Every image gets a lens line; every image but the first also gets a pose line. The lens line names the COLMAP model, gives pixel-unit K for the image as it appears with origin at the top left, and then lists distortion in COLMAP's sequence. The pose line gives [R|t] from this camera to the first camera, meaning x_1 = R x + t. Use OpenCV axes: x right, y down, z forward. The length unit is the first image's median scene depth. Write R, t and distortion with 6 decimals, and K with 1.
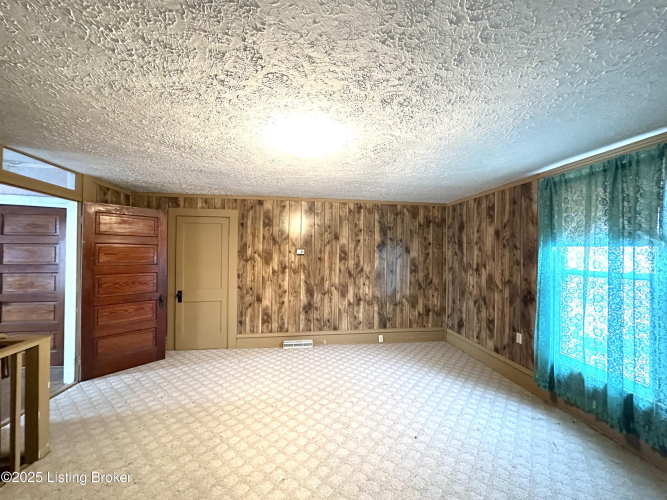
lens RADIAL K [[263.8, 0, 333.4], [0, 263.8, 251.0], [0, 0, 1]] dist [-0.003895, 0.000192]
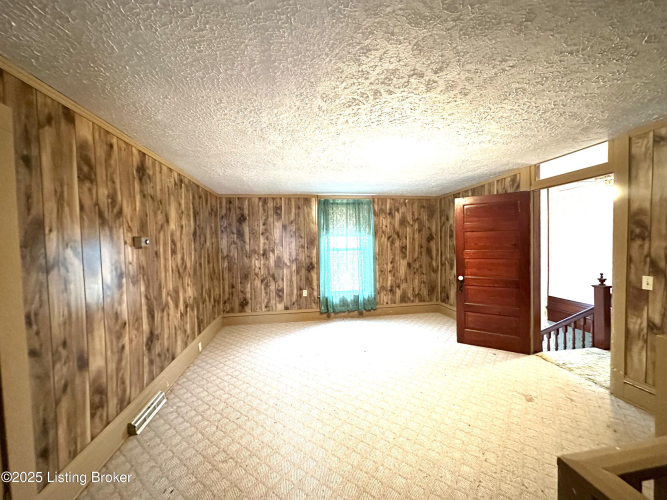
lens RADIAL K [[263.8, 0, 335.6], [0, 263.8, 250.6], [0, 0, 1]] dist [-0.003895, 0.000192]
pose [[-0.013002, -0.043163, 0.998983, -0.682812], [0.013754, 0.998966, 0.043341, 0.002166], [-0.999821, 0.014303, -0.012395, 0.627029]]
